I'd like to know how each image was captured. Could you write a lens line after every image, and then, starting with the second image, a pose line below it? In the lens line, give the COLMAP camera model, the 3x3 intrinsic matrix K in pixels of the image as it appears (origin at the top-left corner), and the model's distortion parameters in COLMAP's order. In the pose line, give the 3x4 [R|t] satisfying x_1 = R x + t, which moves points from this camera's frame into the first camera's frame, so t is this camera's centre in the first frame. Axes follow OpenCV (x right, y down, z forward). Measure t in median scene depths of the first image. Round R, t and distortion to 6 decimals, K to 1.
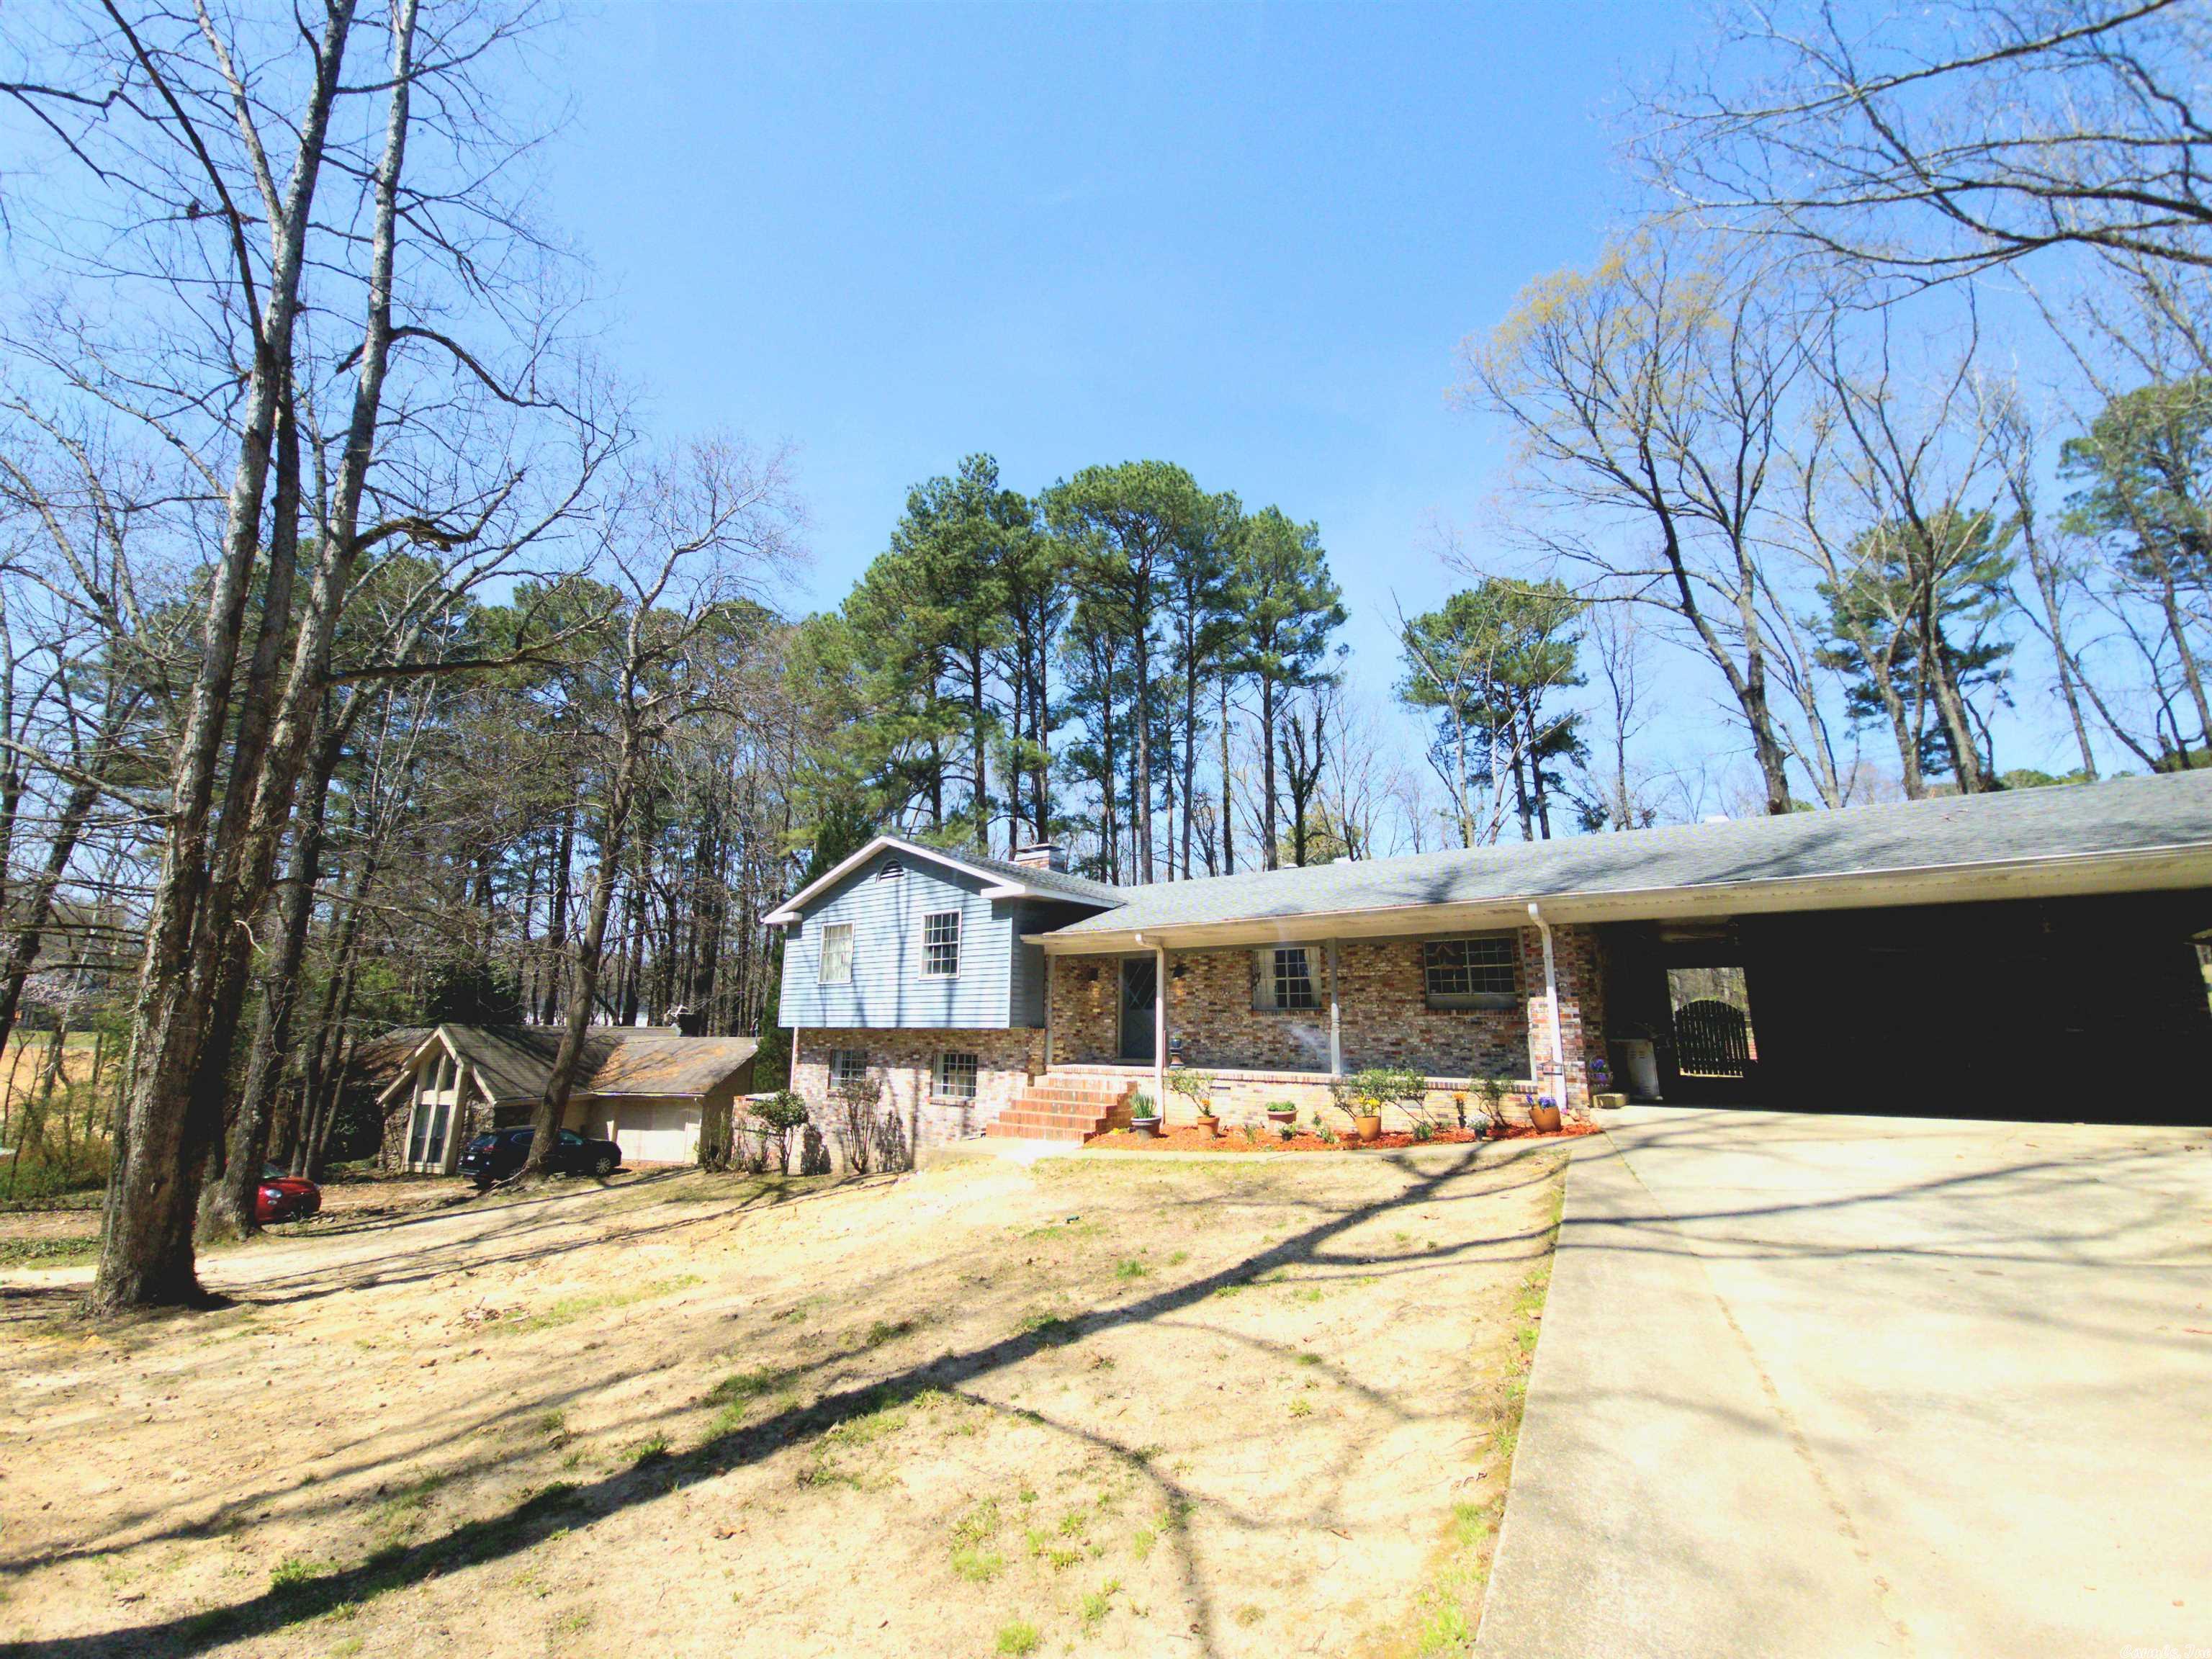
lens RADIAL K [[796.0, 0, 1134.1], [0, 796.0, 831.6], [0, 0, 1]] dist [-0.004440, 0.000192]
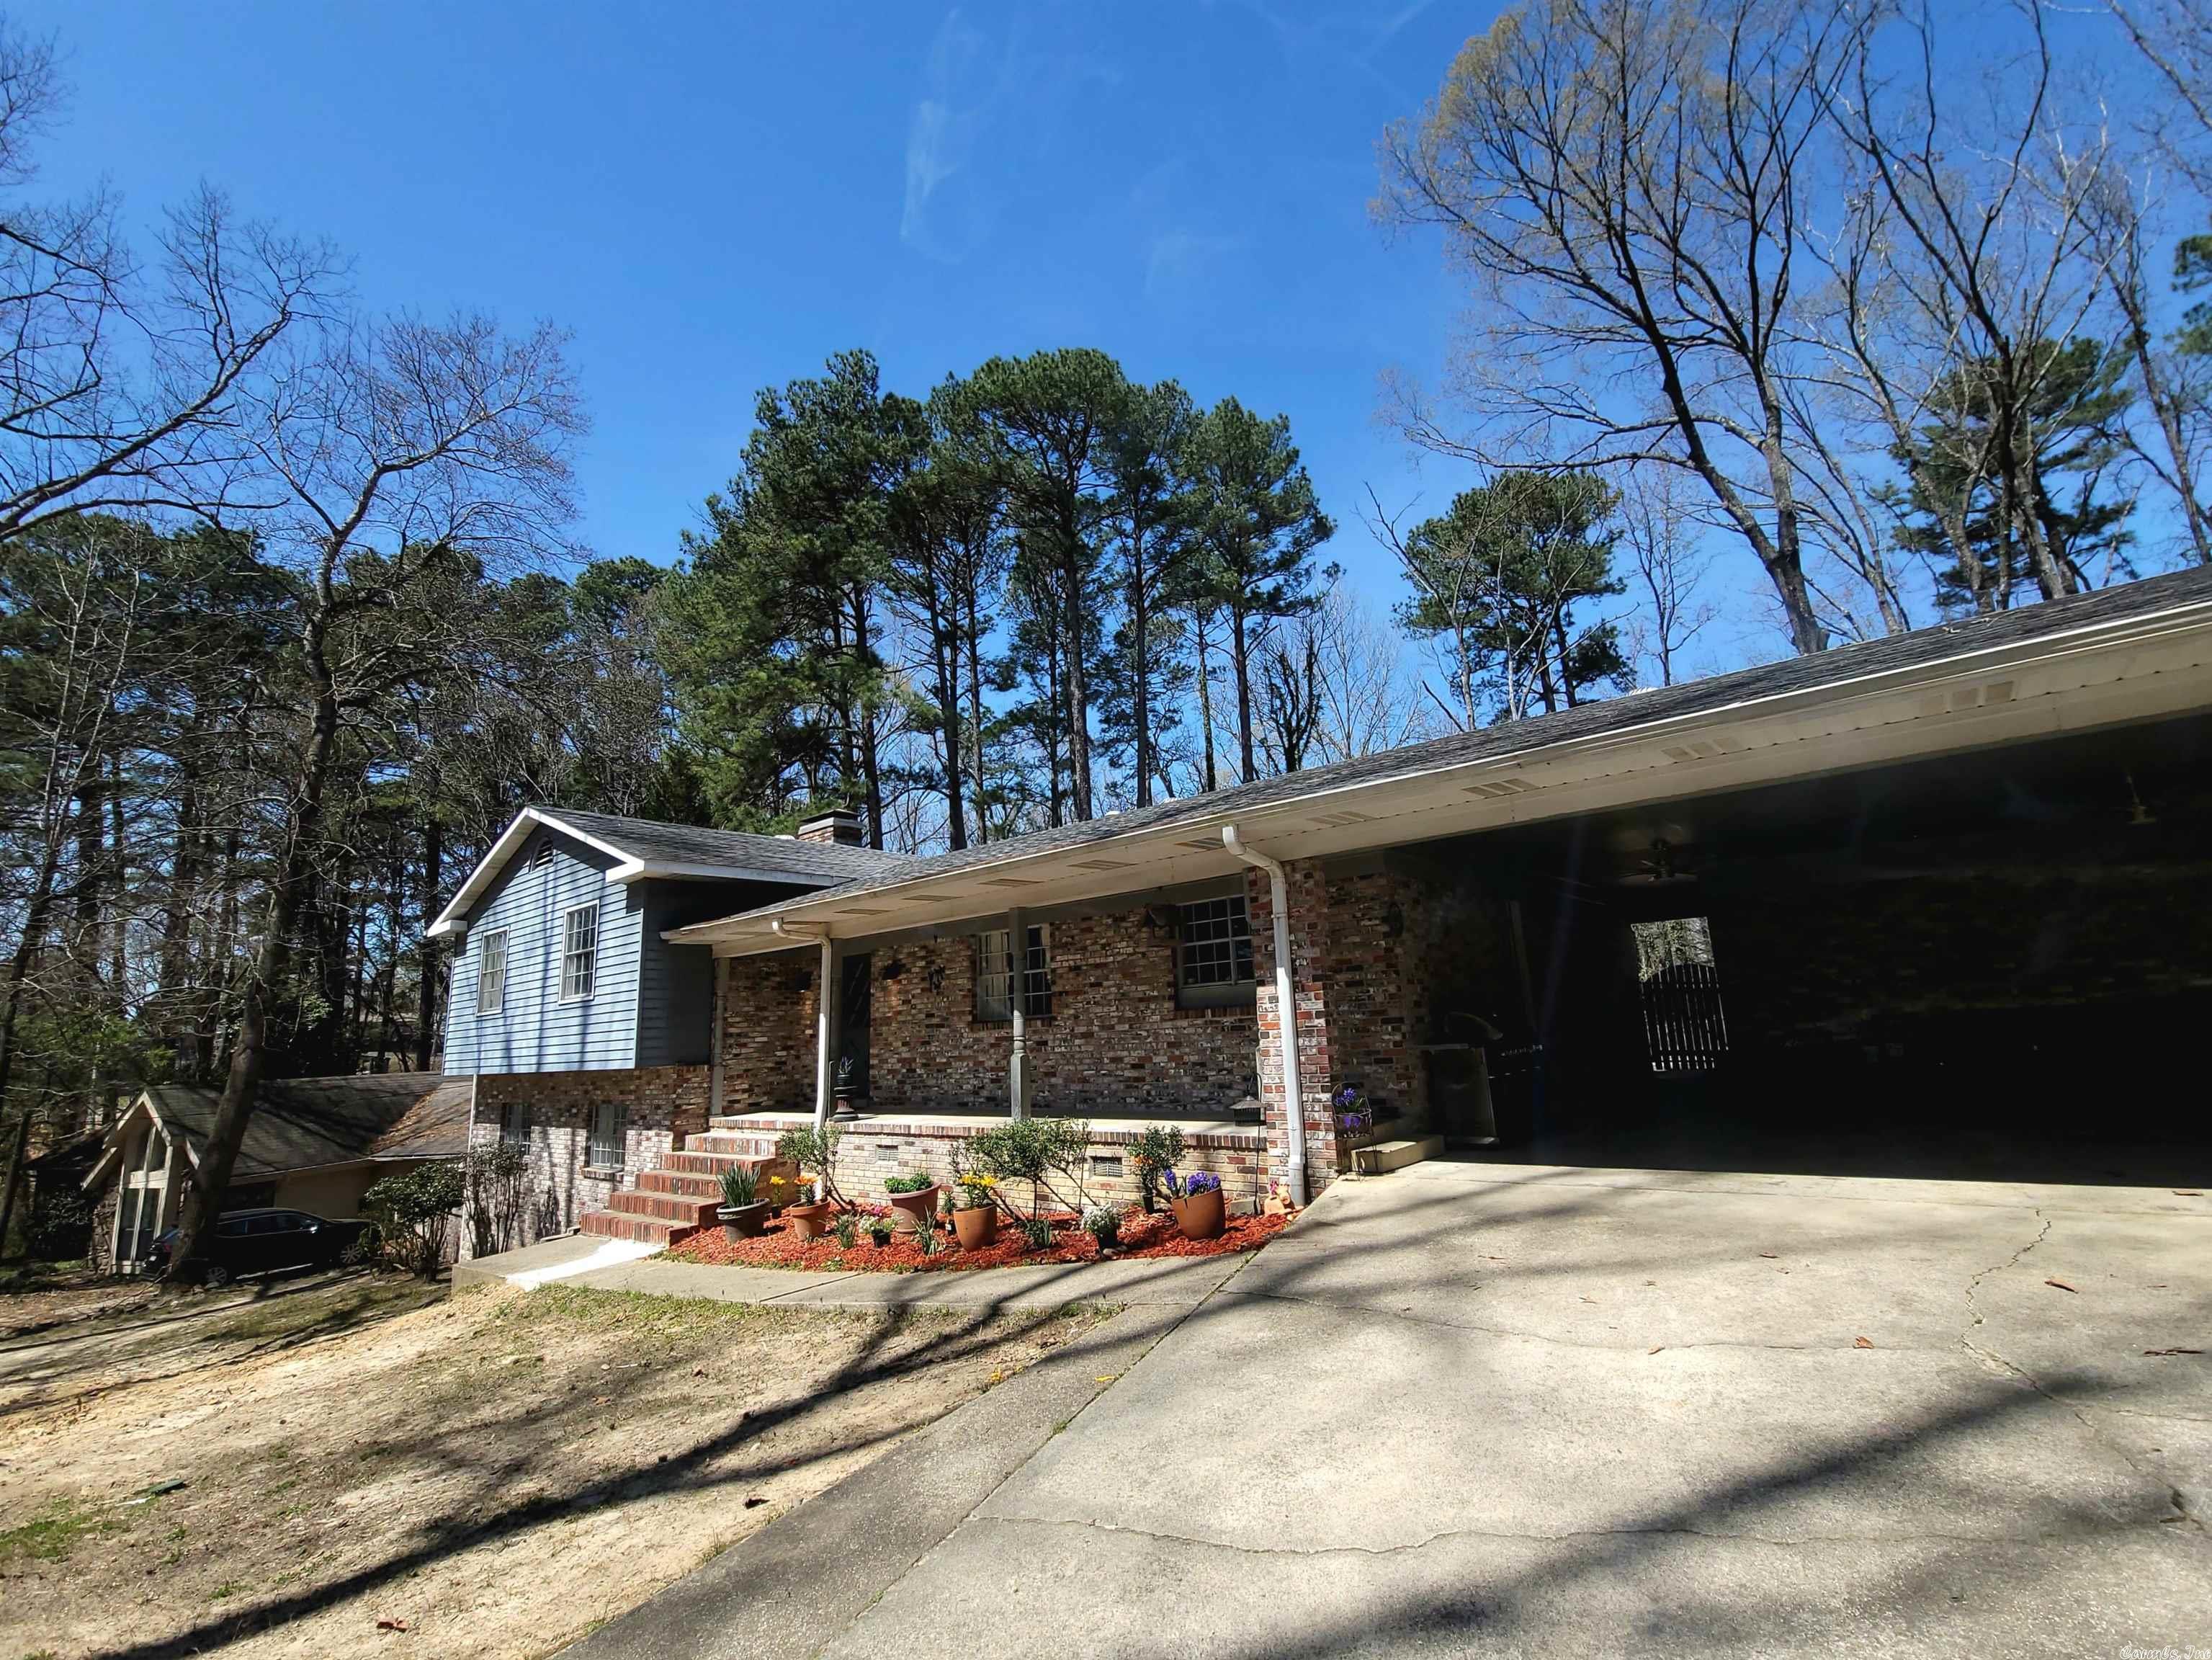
lens RADIAL K [[893.7, 0, 1148.4], [0, 893.7, 821.8], [0, 0, 1]] dist [-0.000968, -0.001690]
pose [[0.997988, -0.062545, -0.010399, 0.157317], [0.062713, 0.997891, 0.016741, 0.025558], [0.009330, -0.017359, 0.999806, 0.123387]]
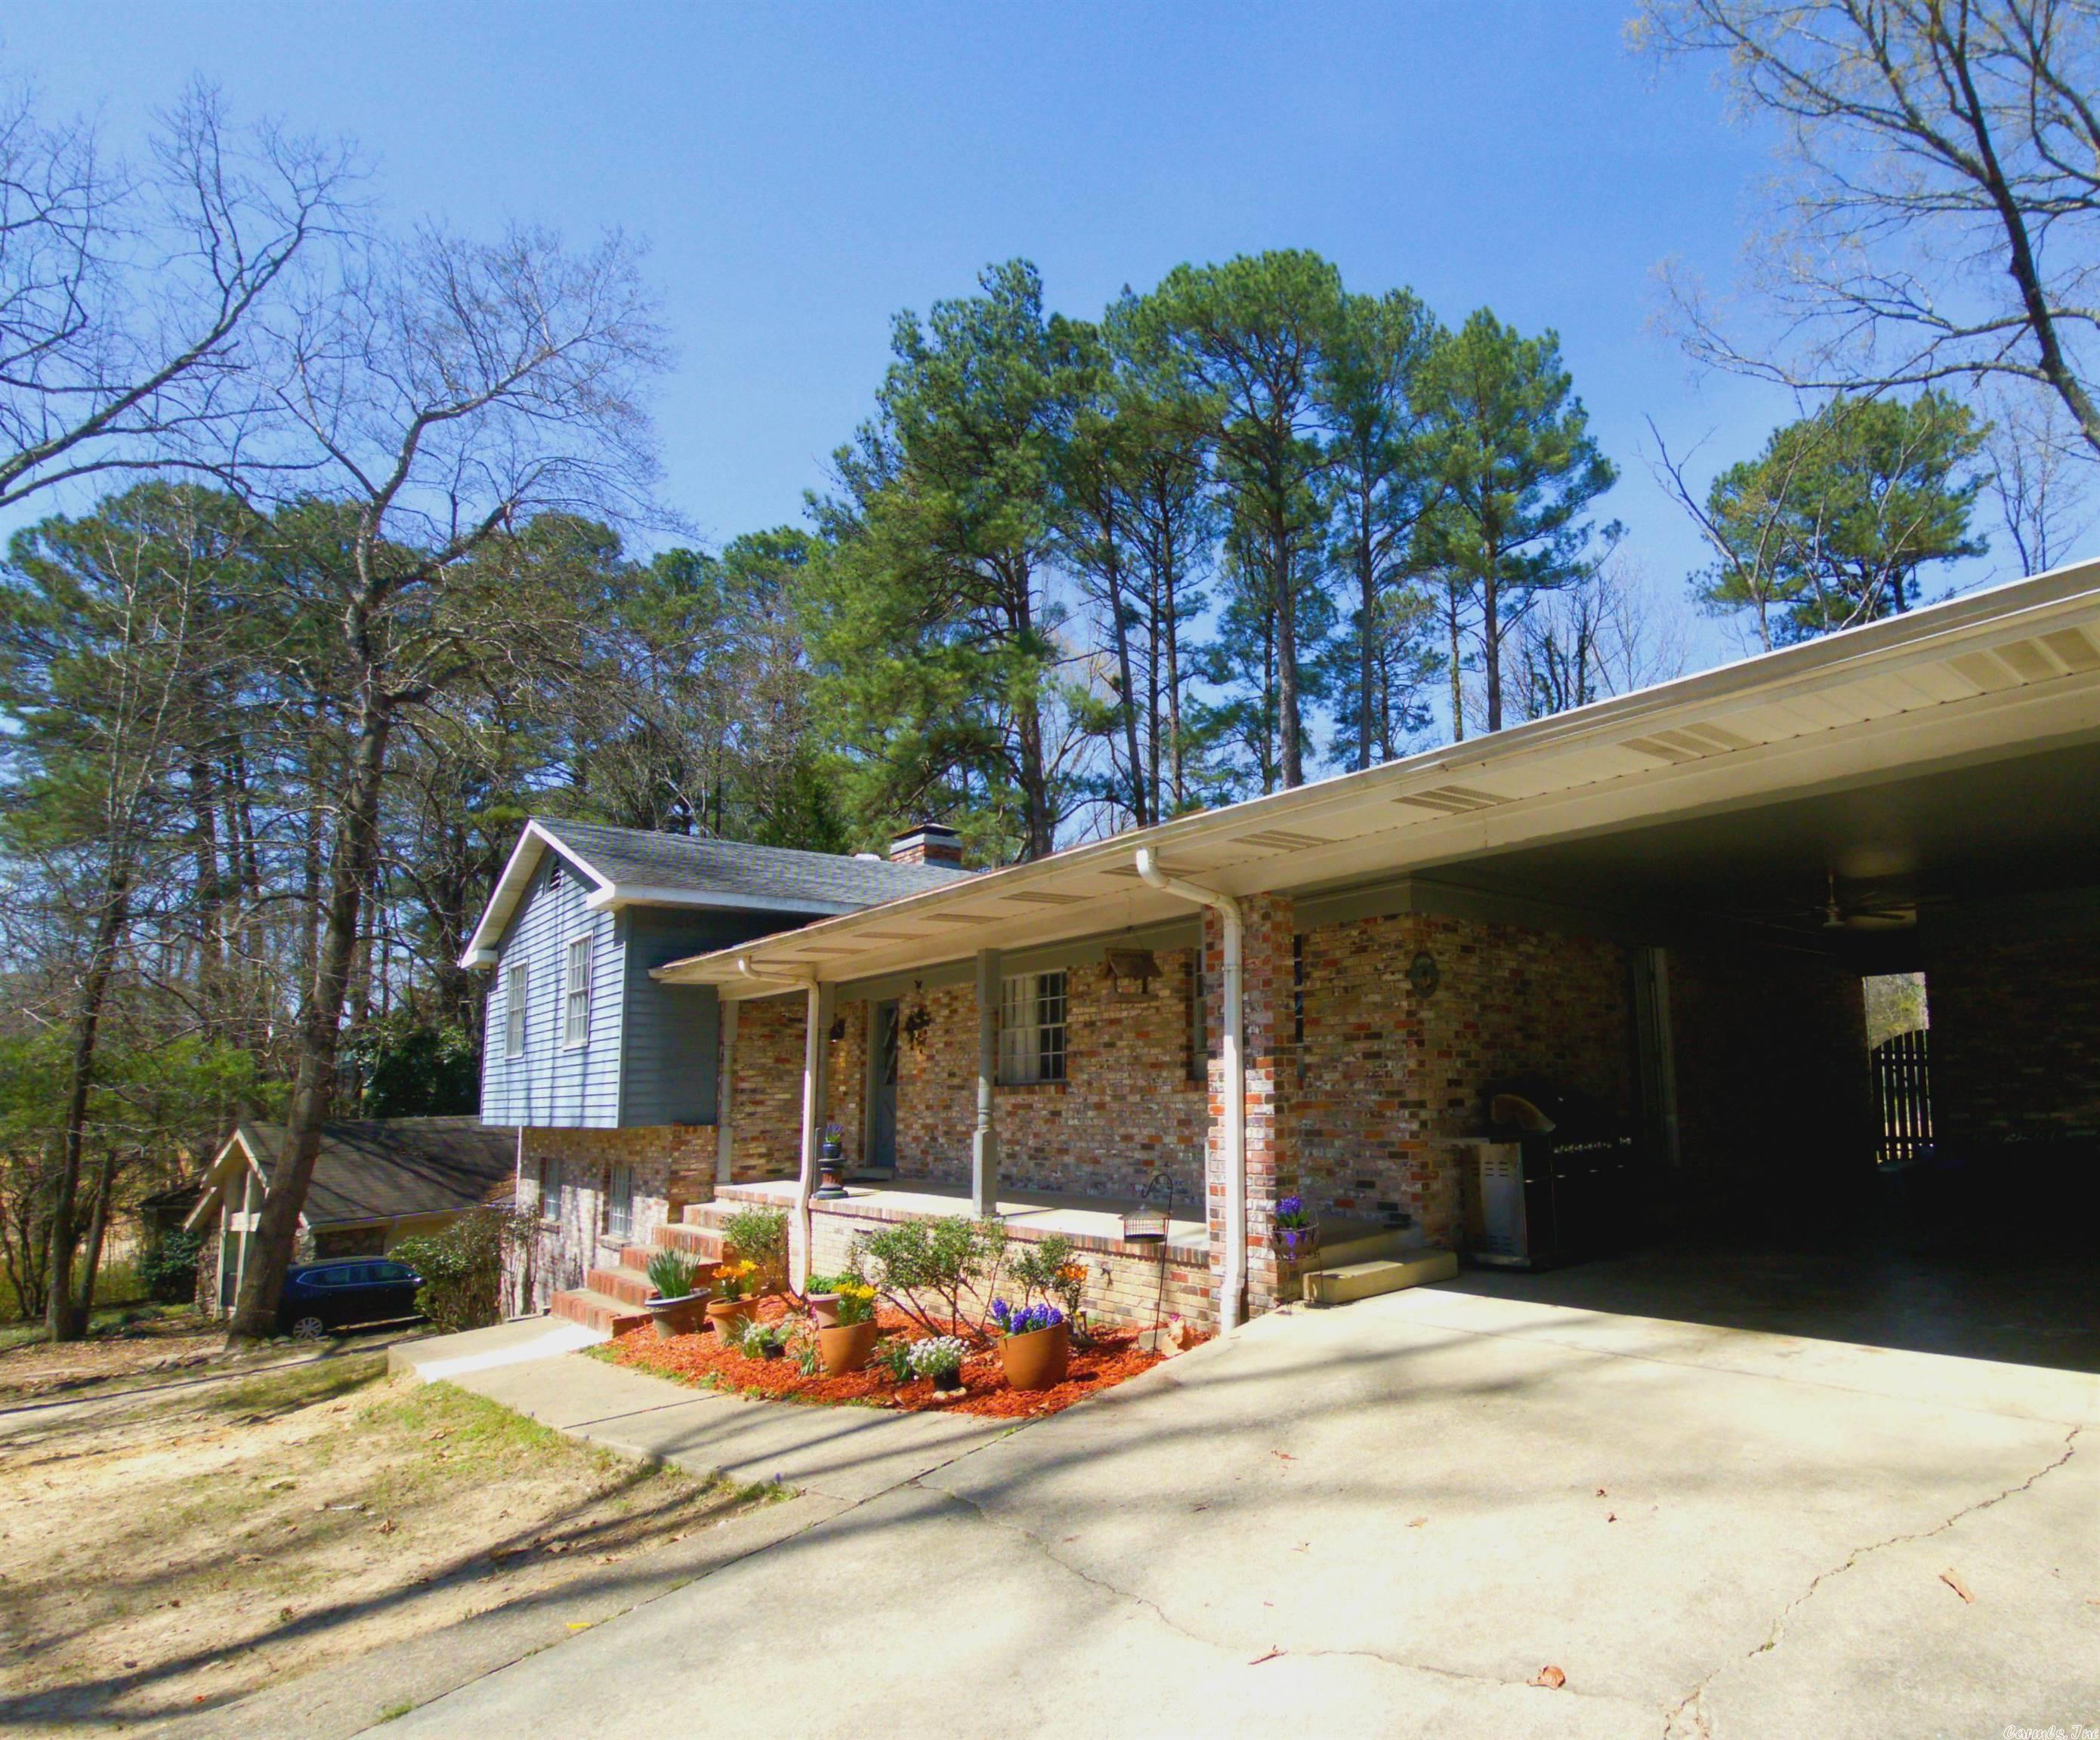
lens RADIAL K [[1039.3, 0, 1338.9], [0, 1039.3, 936.0], [0, 0, 1]] dist [0.000153, -0.002318]
pose [[0.995088, -0.048735, -0.086167, 0.228028], [0.057637, 0.992901, 0.104044, 0.029675], [0.080485, -0.108499, 0.990833, 0.155737]]
